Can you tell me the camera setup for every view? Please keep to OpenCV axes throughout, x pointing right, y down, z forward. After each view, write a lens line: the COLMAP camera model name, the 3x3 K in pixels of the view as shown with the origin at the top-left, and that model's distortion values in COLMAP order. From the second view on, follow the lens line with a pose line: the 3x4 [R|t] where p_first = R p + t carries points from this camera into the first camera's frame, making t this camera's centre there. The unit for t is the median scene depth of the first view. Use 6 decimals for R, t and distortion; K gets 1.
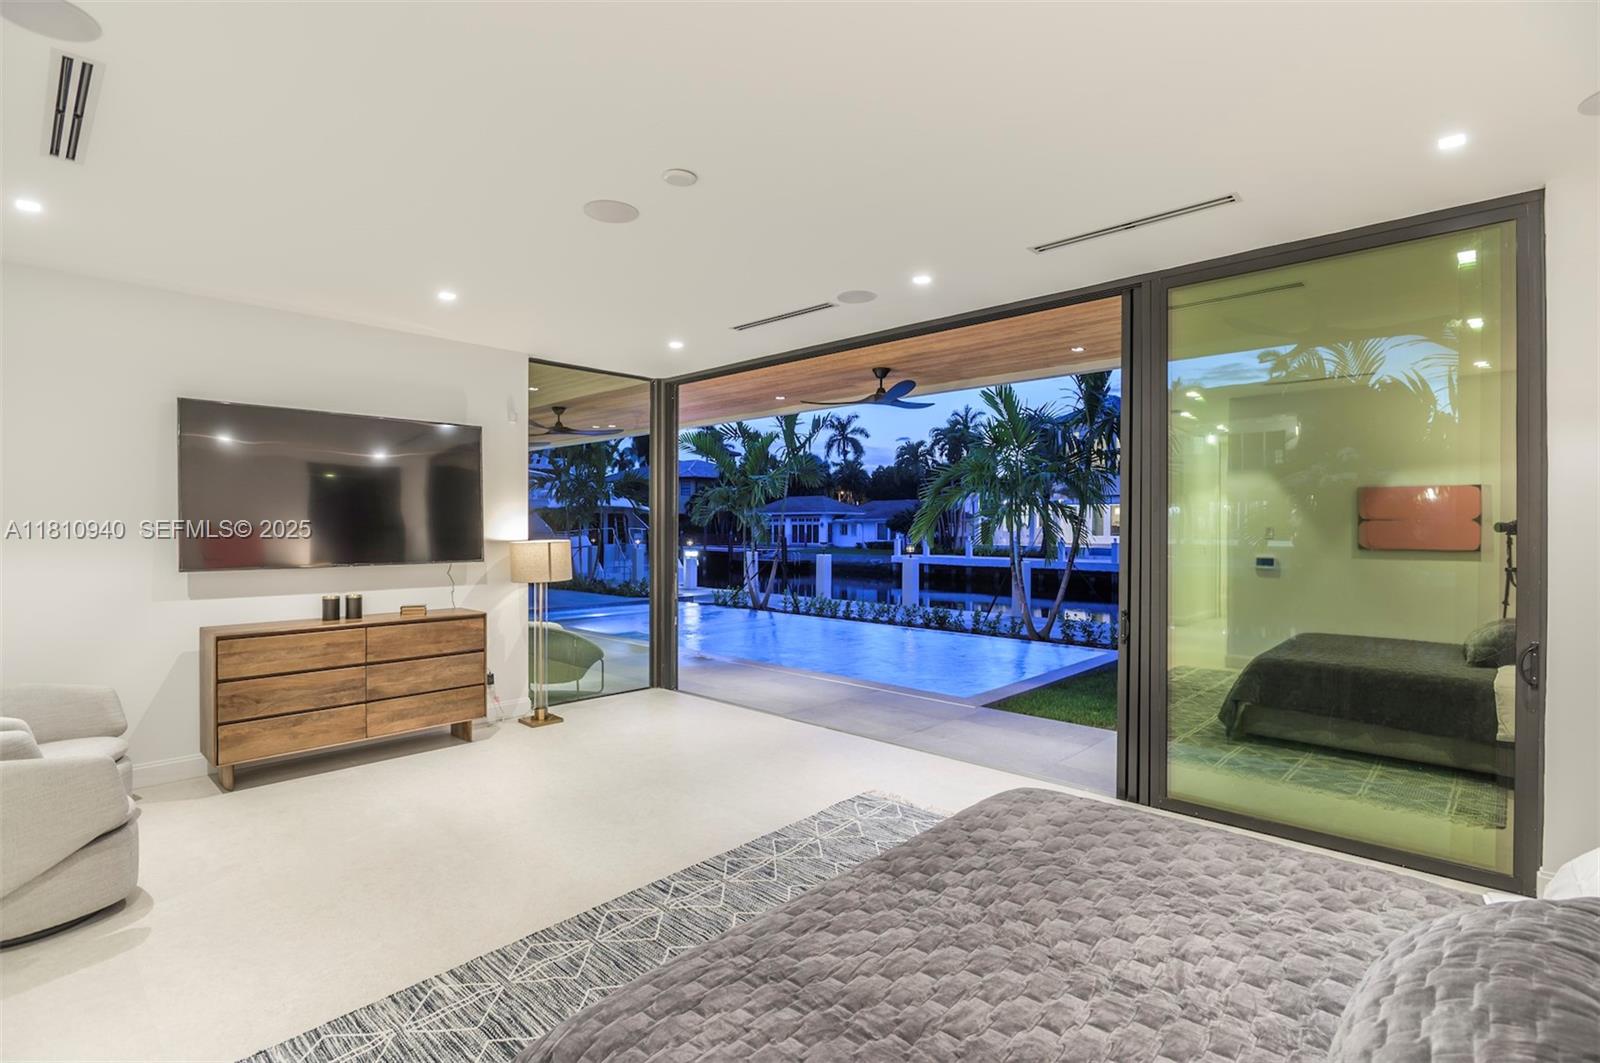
lens RADIAL K [[762.8, 0, 807.3], [0, 762.8, 530.5], [0, 0, 1]] dist [-0.012445, -0.000252]
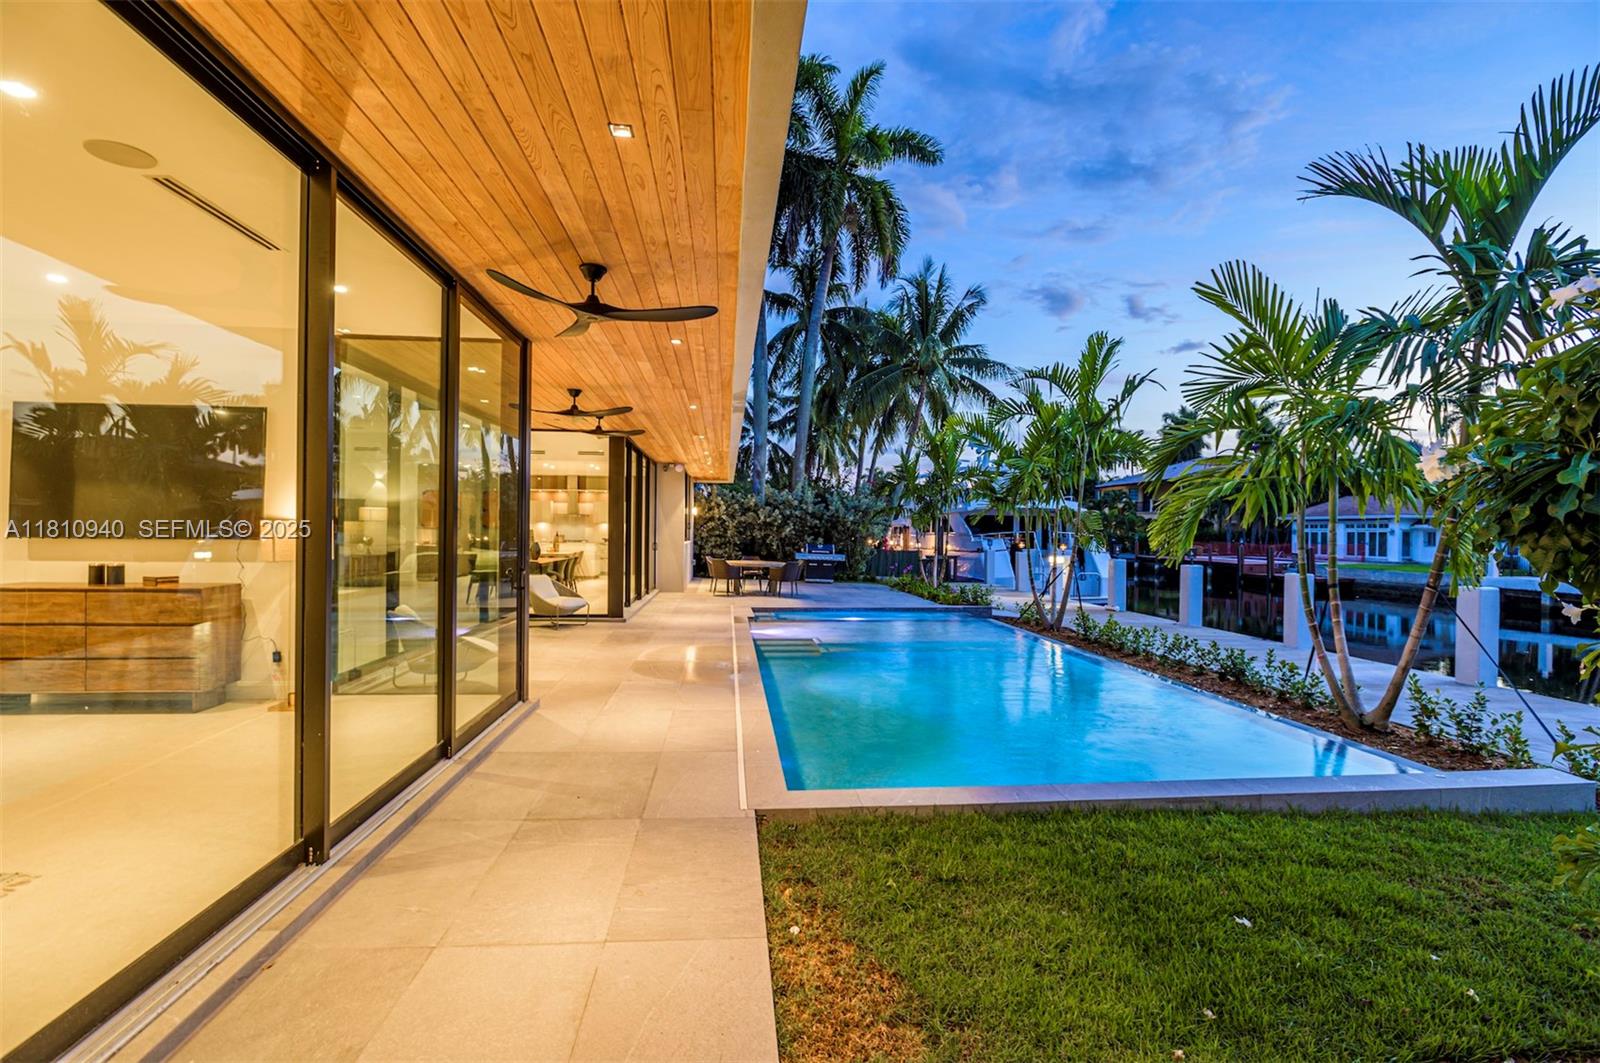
lens RADIAL K [[756.0, 0, 802.0], [0, 756.0, 529.6], [0, 0, 1]] dist [-0.009210, 0.000166]
pose [[0.752463, 0.004260, -0.658621, 0.334026], [-0.012181, 0.999898, -0.007450, 0.011327], [0.658522, 0.013629, 0.752438, 0.307344]]
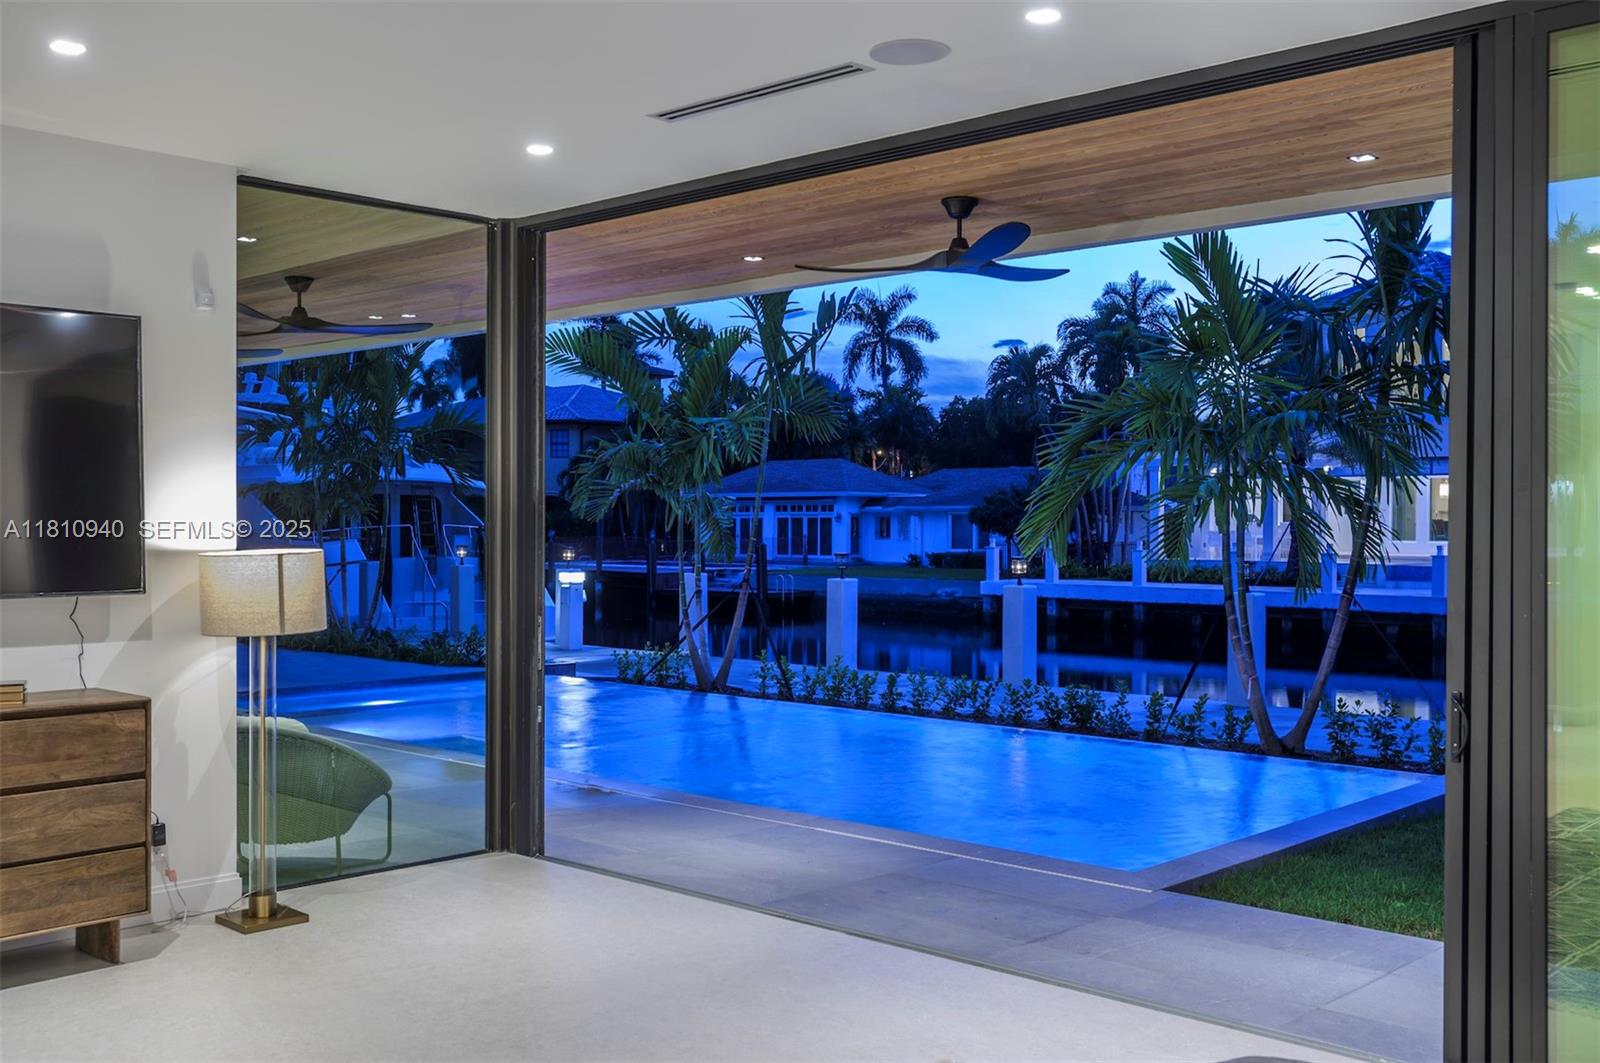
lens RADIAL K [[1563.7, 0, 805.0], [0, 1563.7, 534.0], [0, 0, 1]] dist [0.423994, 0.000303]
pose [[0.999997, 0.000069, -0.002364, 0.000152], [-0.000062, 0.999996, 0.002831, -0.000113], [0.002364, -0.002831, 0.999993, -0.032714]]
